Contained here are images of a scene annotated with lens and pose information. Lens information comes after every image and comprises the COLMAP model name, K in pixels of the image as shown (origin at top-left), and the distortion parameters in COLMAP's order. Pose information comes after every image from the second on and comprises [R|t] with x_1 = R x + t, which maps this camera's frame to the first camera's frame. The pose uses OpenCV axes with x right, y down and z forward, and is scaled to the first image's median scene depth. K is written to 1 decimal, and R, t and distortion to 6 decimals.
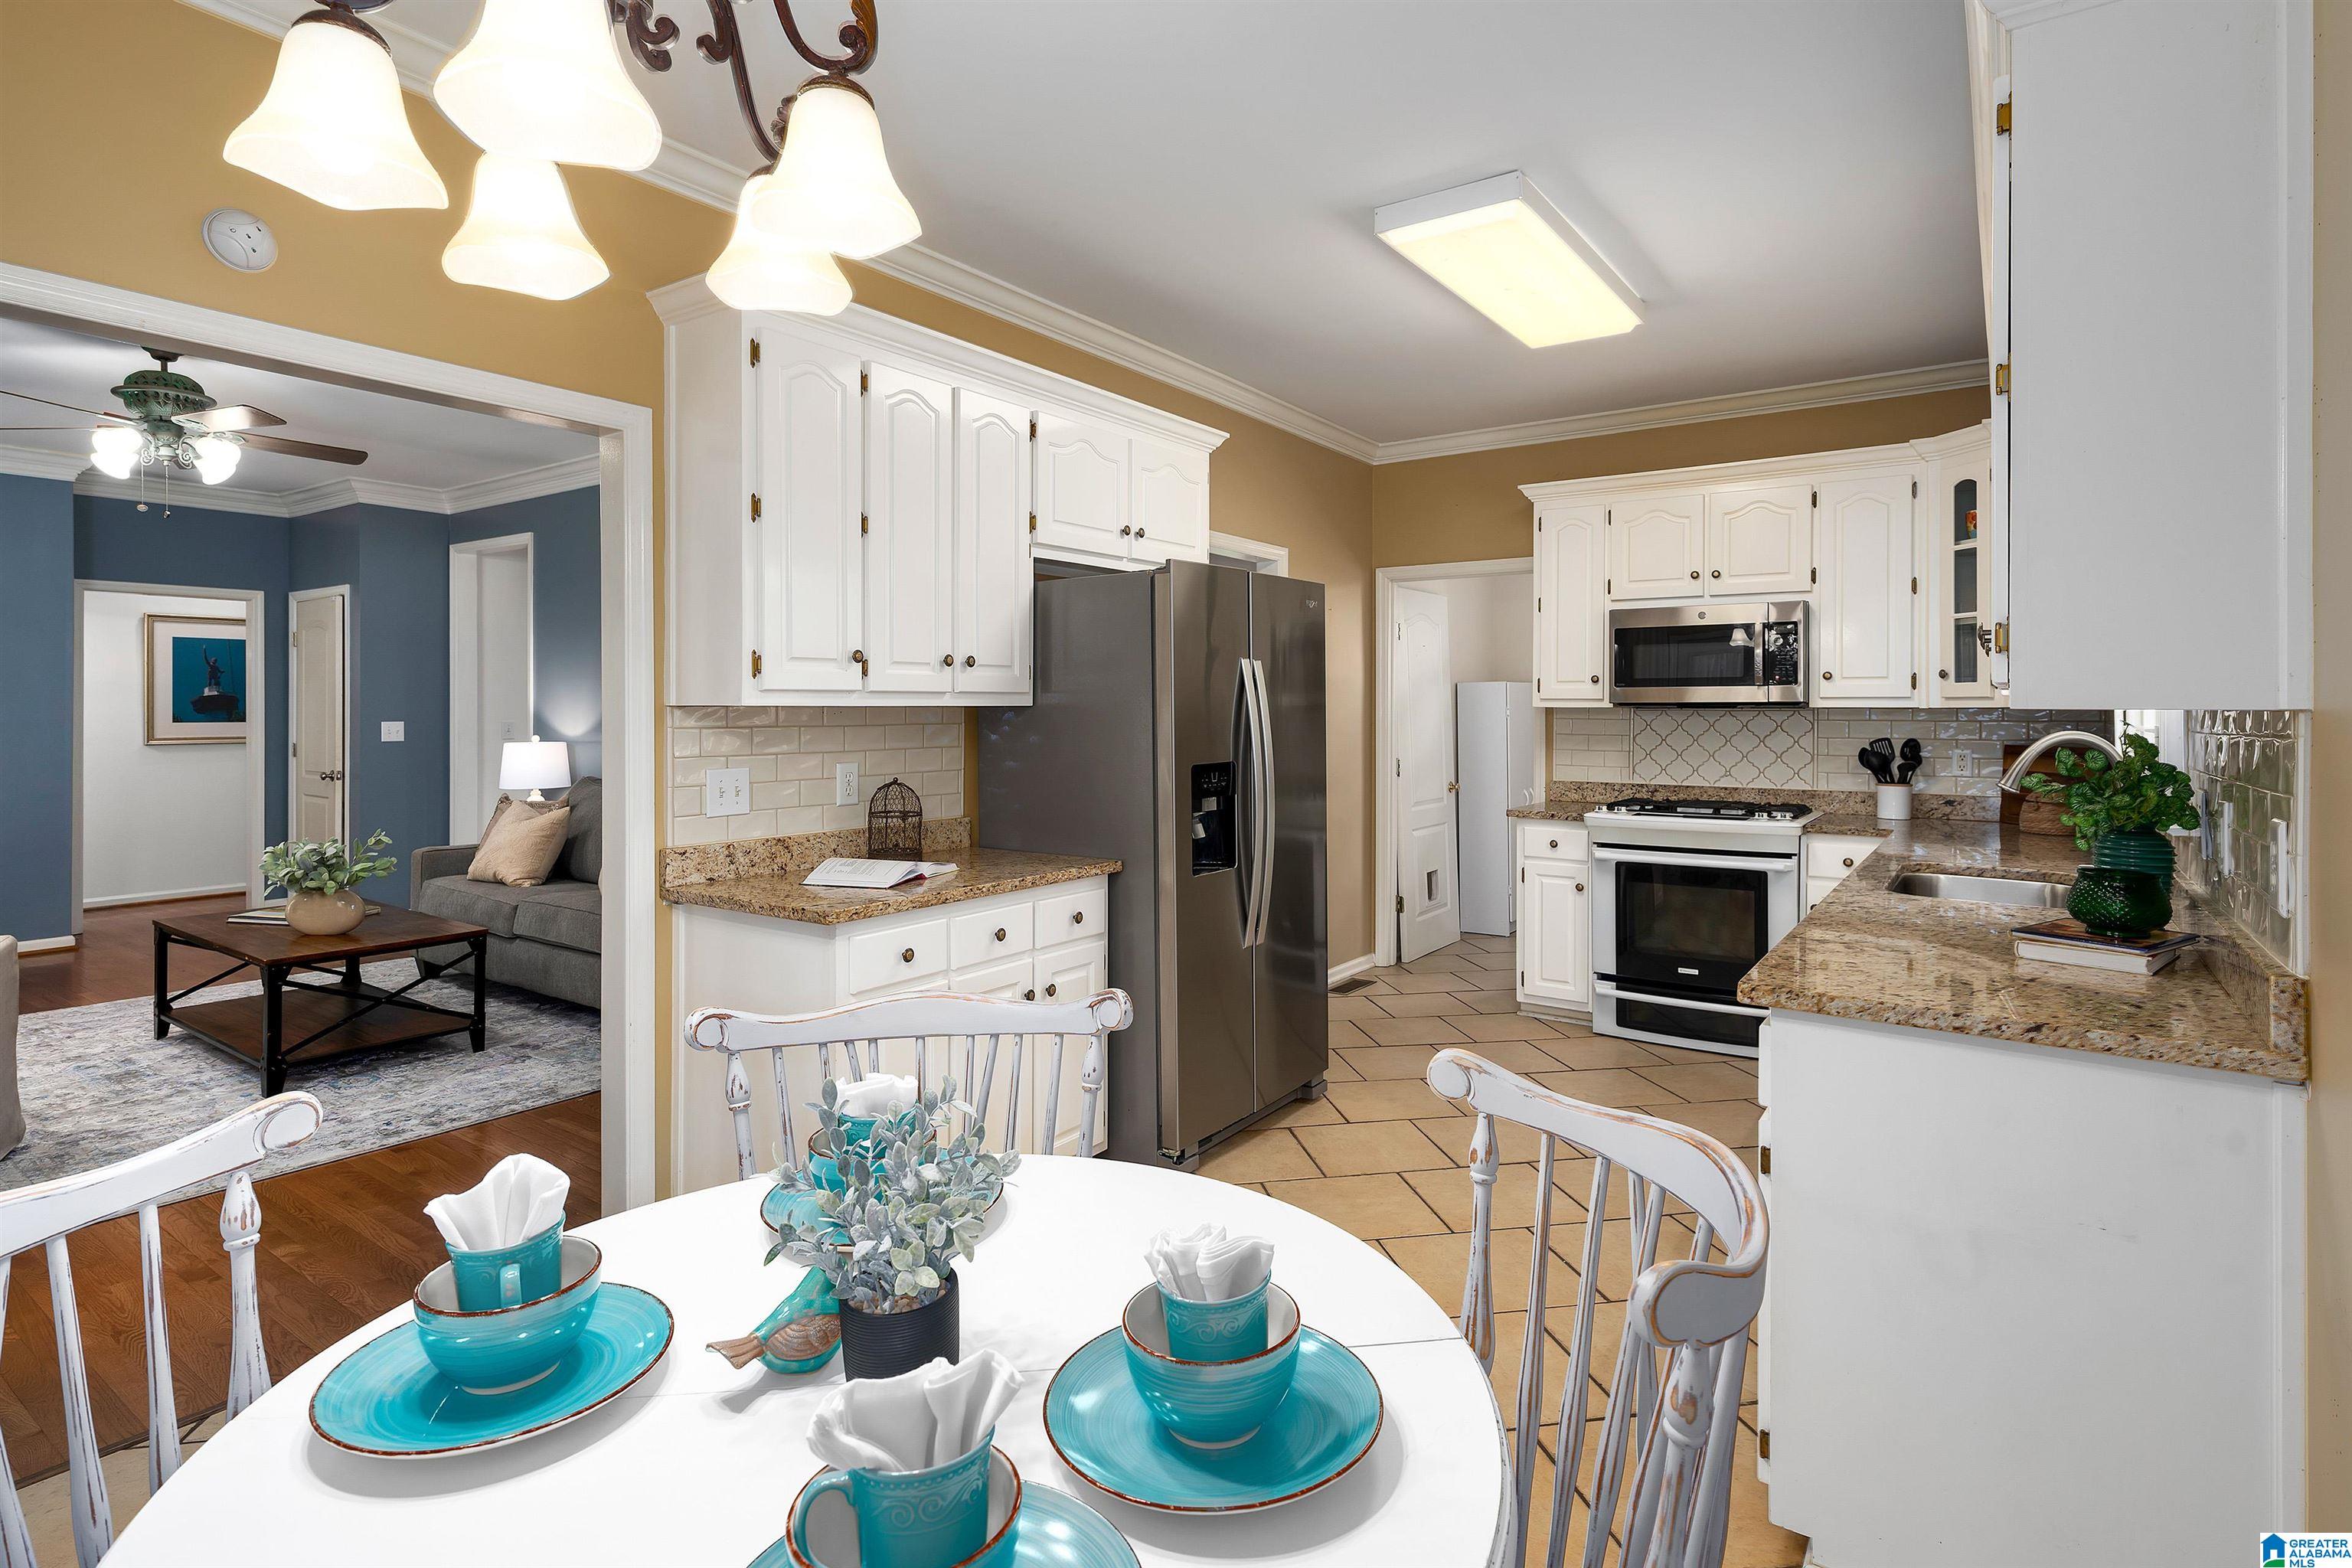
lens RADIAL K [[1195.4, 0, 1188.2], [0, 1195.4, 716.5], [0, 0, 1]] dist [0.015826, -0.000719]
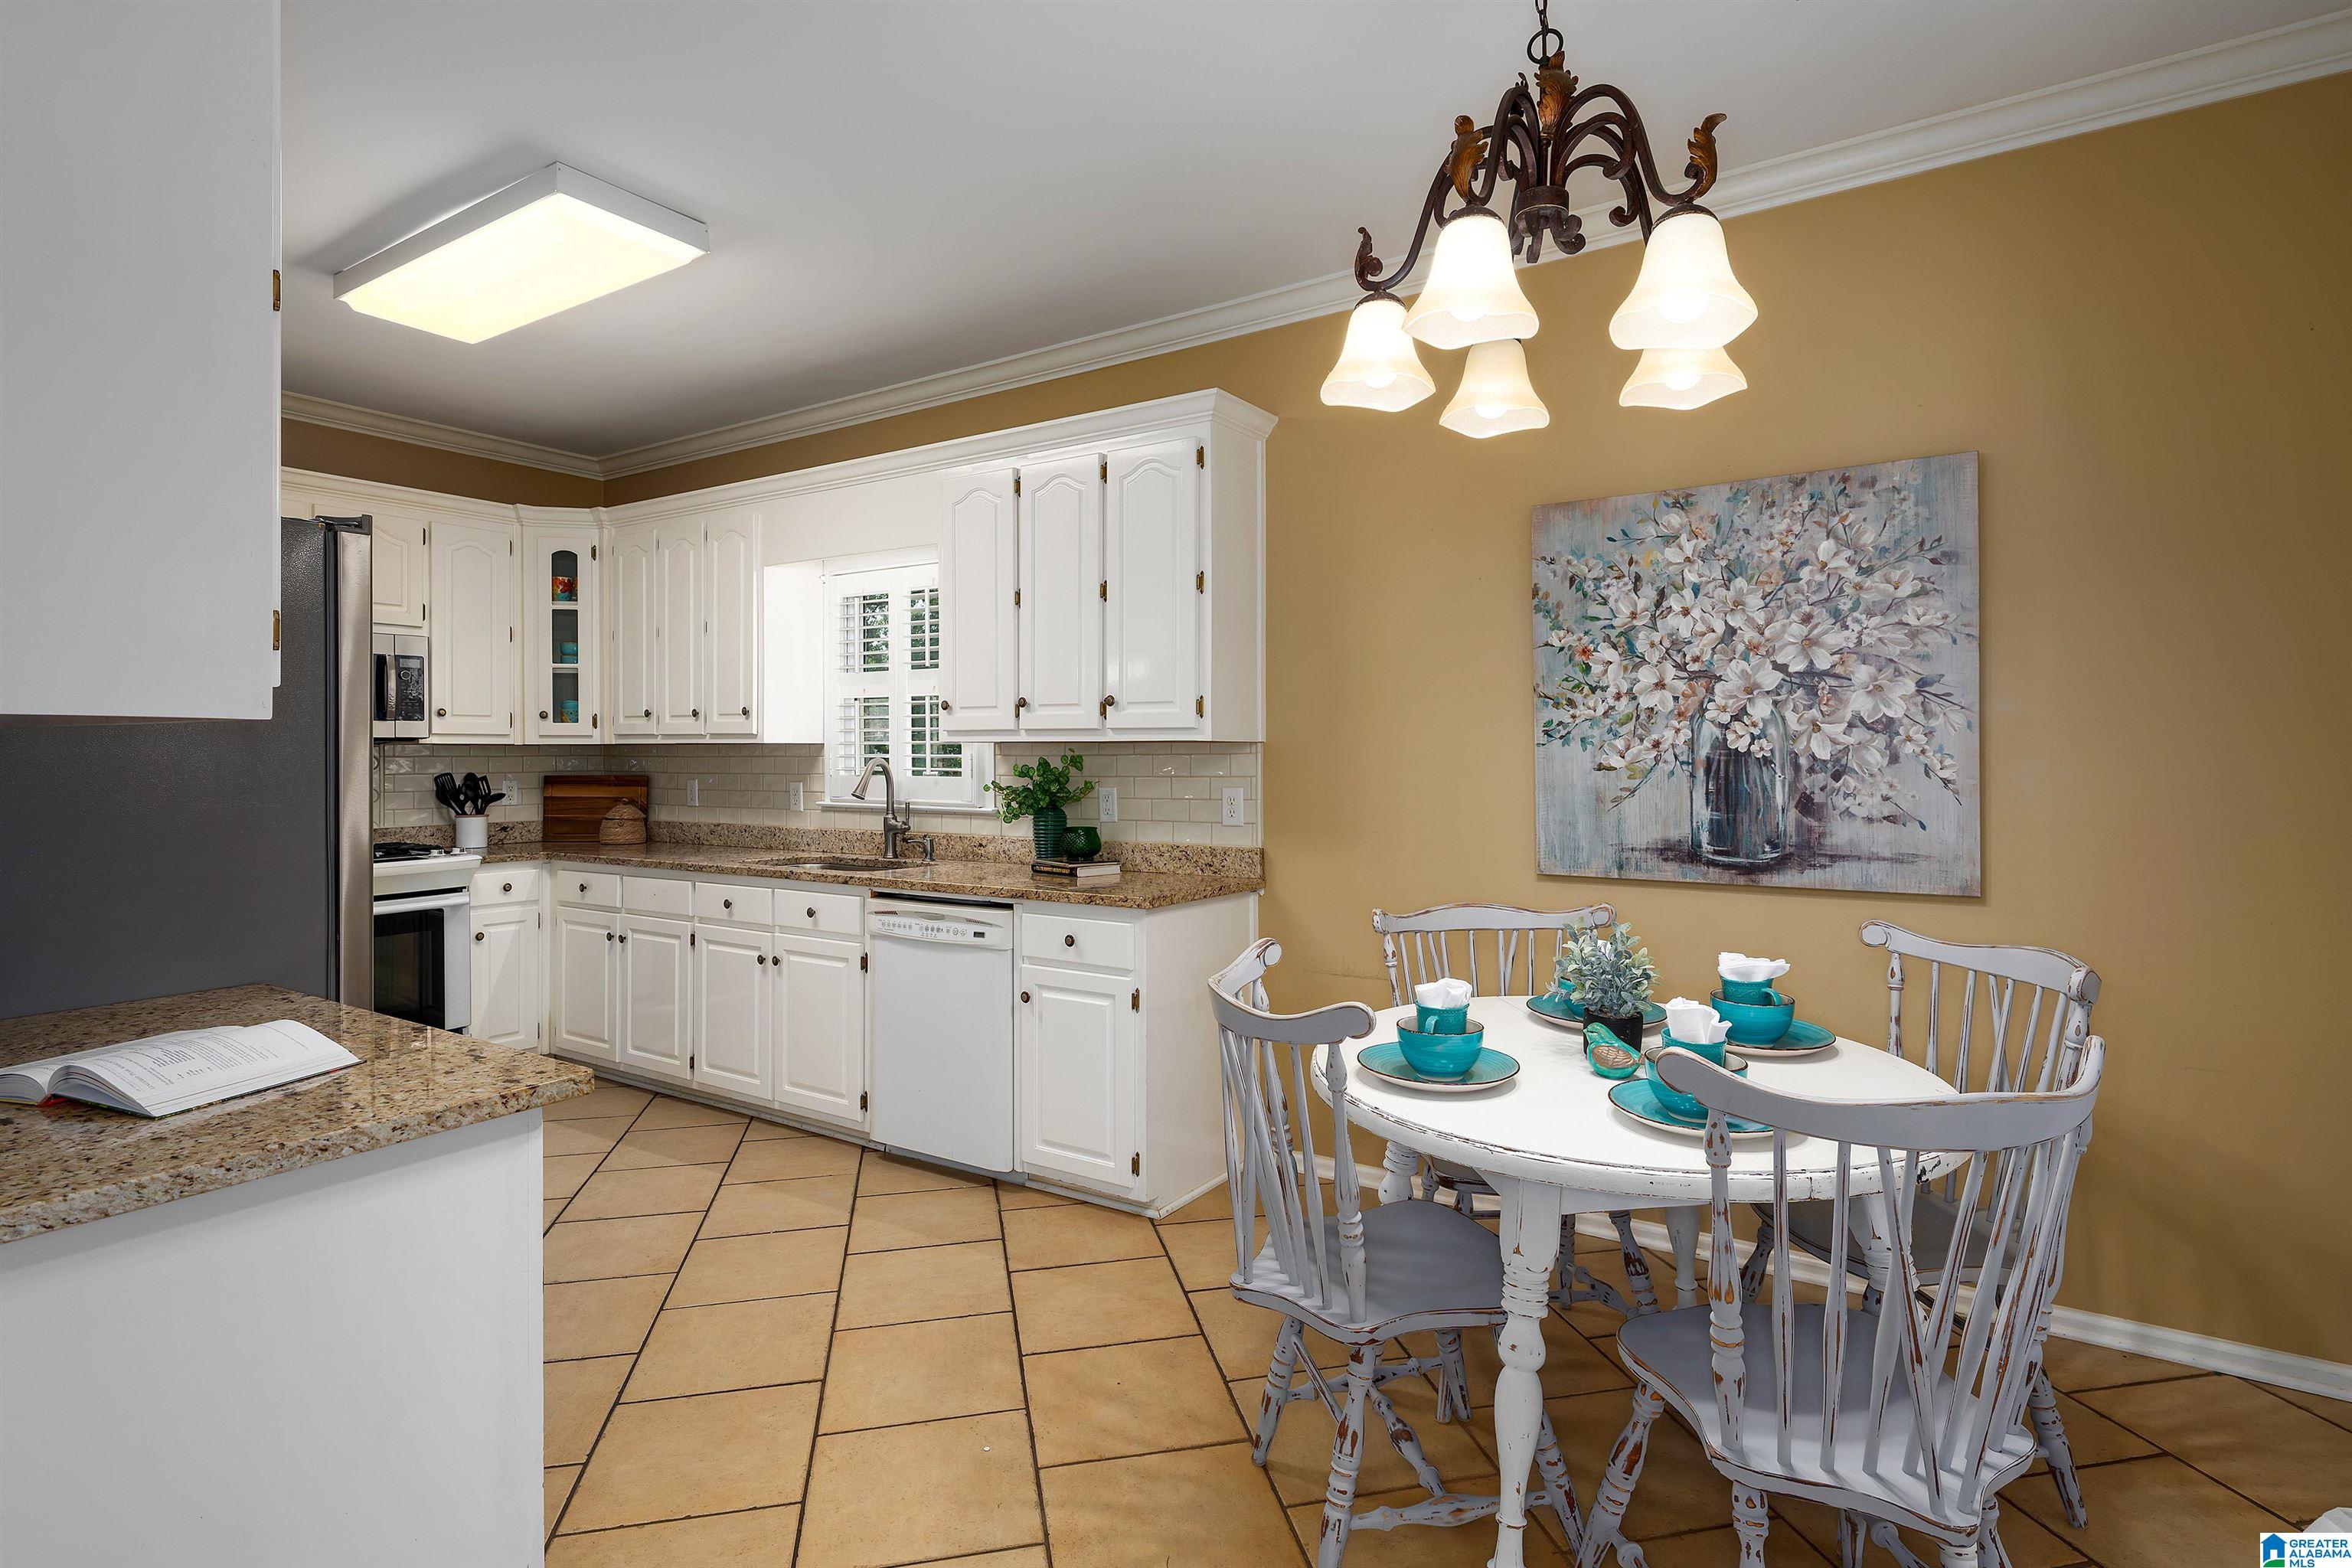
lens RADIAL K [[1195.4, 0, 1166.5], [0, 1195.4, 751.7], [0, 0, 1]] dist [0.015826, -0.000719]
pose [[-0.020954, -0.001148, 0.999780, -0.485296], [0.008599, 0.999962, 0.001329, 0.003207], [-0.999743, 0.008625, -0.020943, 0.391449]]
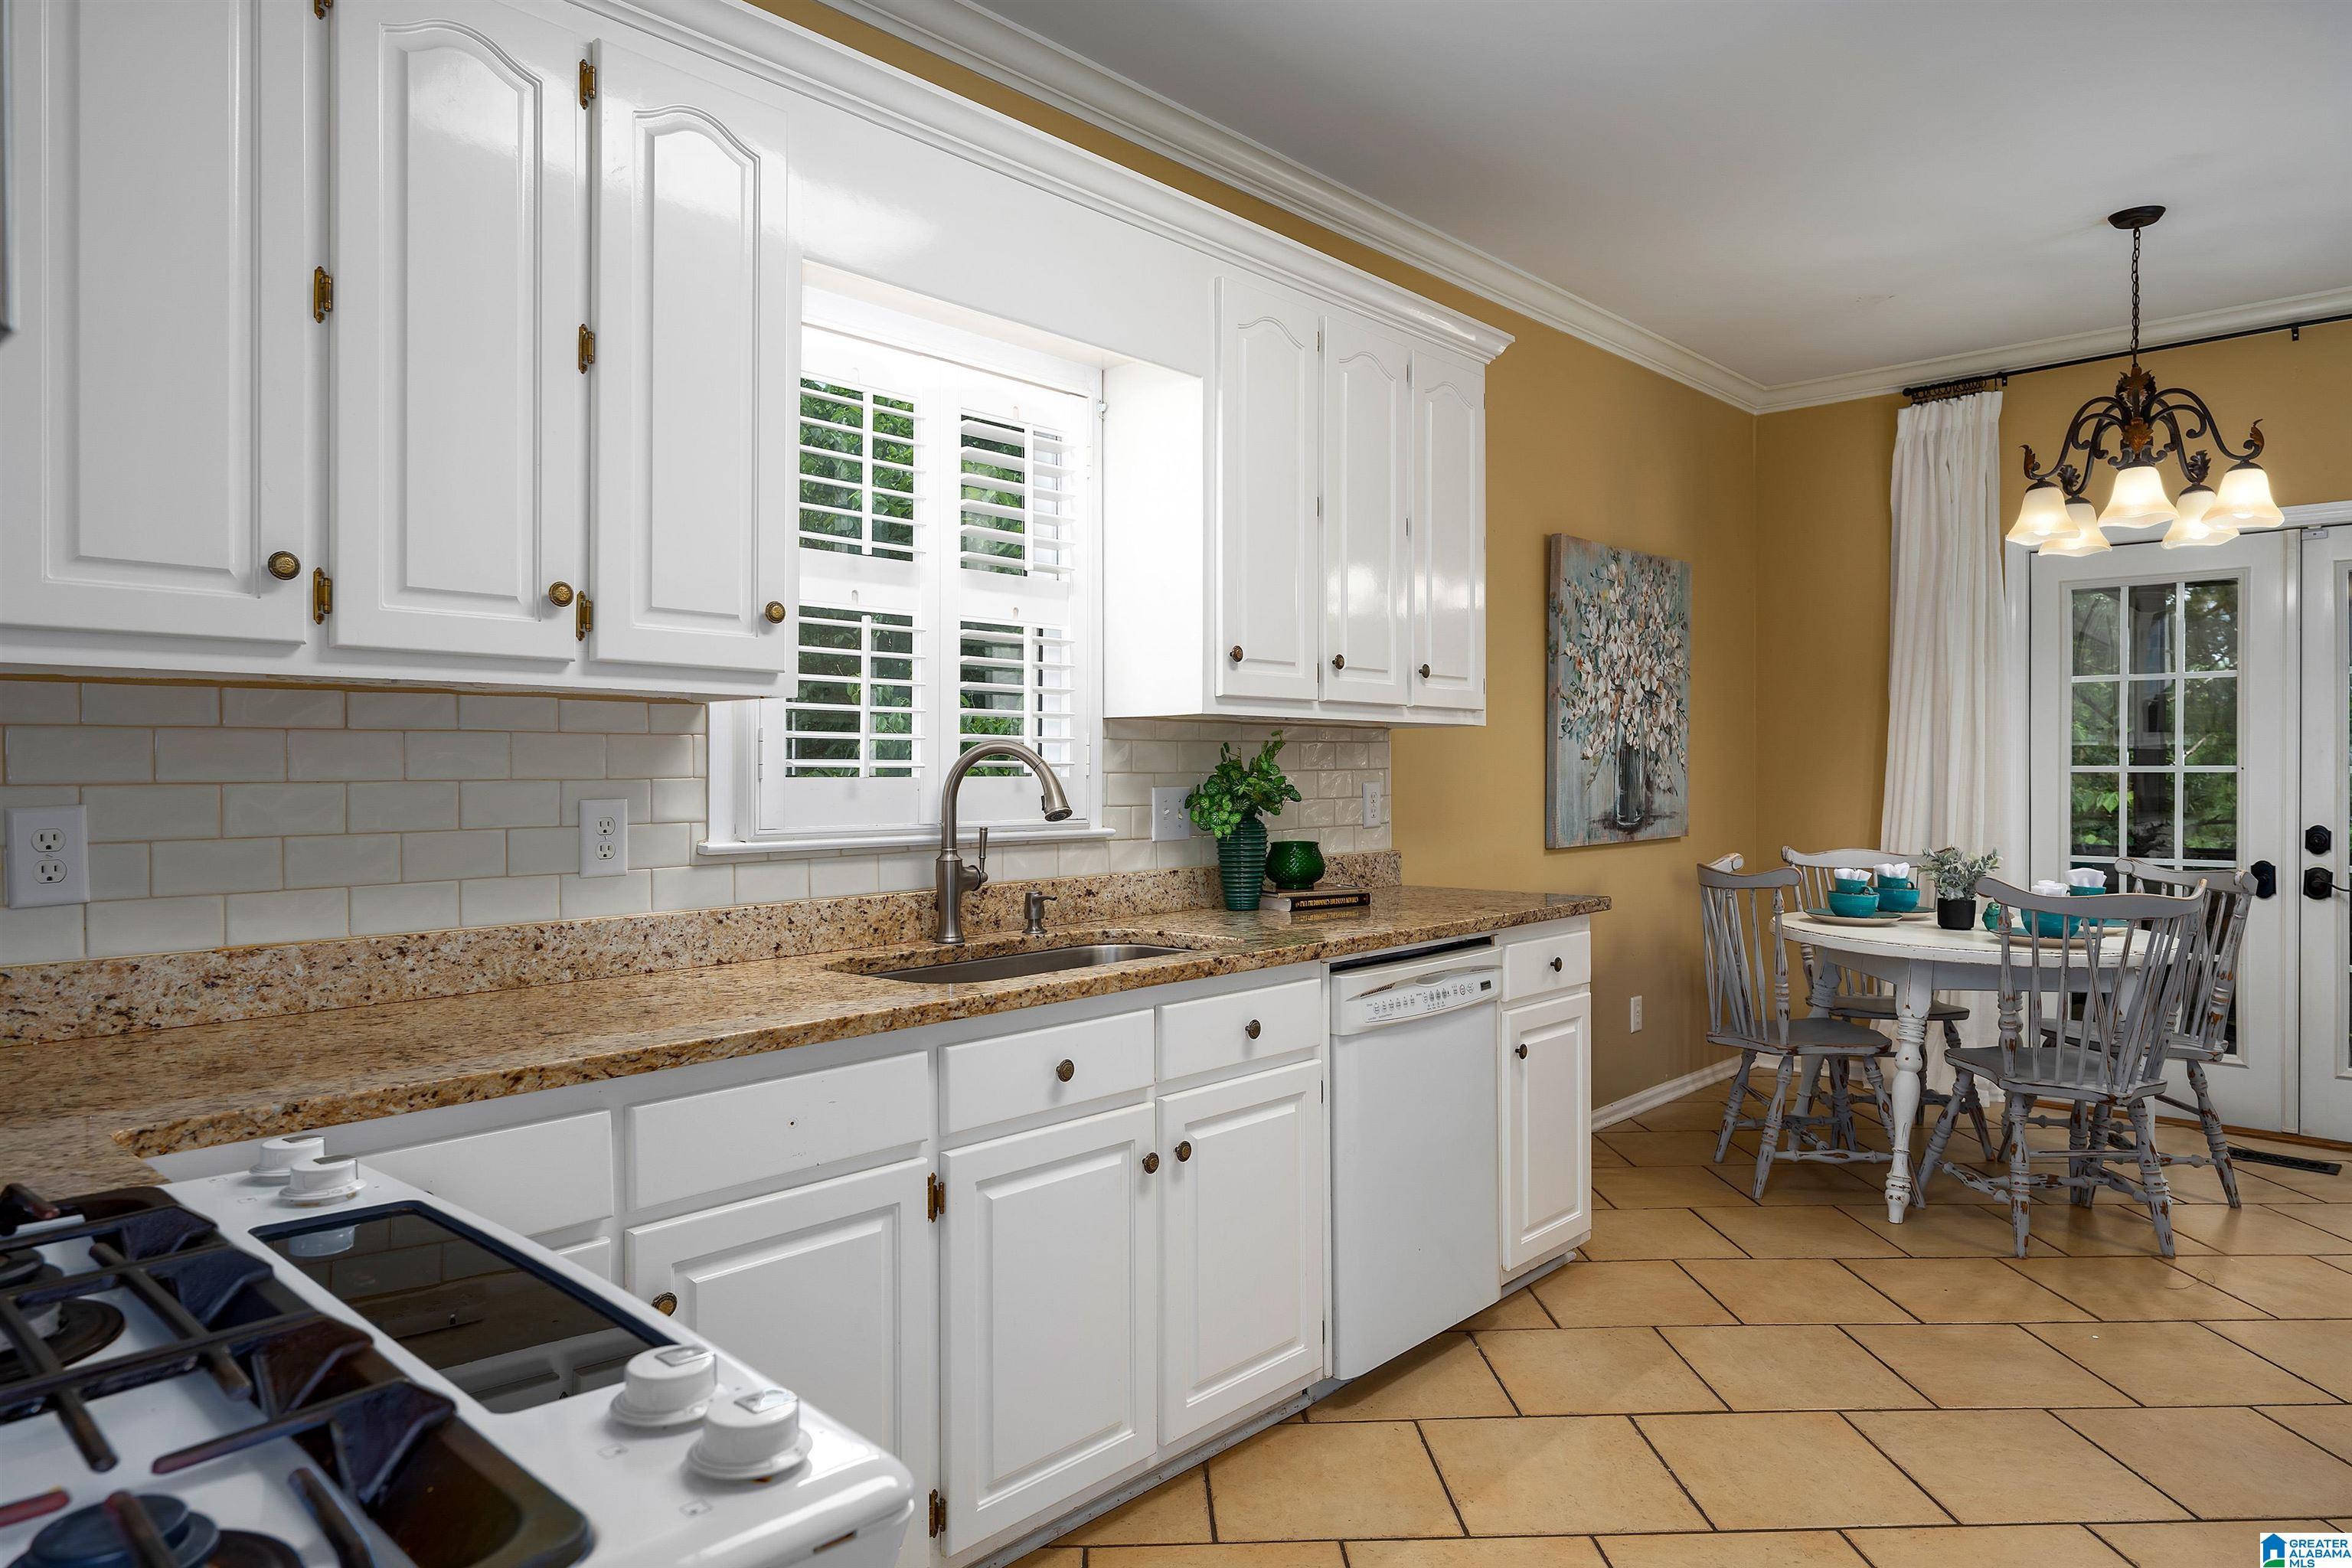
lens RADIAL K [[1435.1, 0, 1180.6], [0, 1435.1, 793.8], [0, 0, 1]] dist [0.012150, -0.000627]
pose [[-0.991525, -0.001197, 0.129908, 0.290607], [0.002102, 0.999679, 0.025261, 0.014144], [-0.129896, 0.025320, -0.991204, 1.125555]]
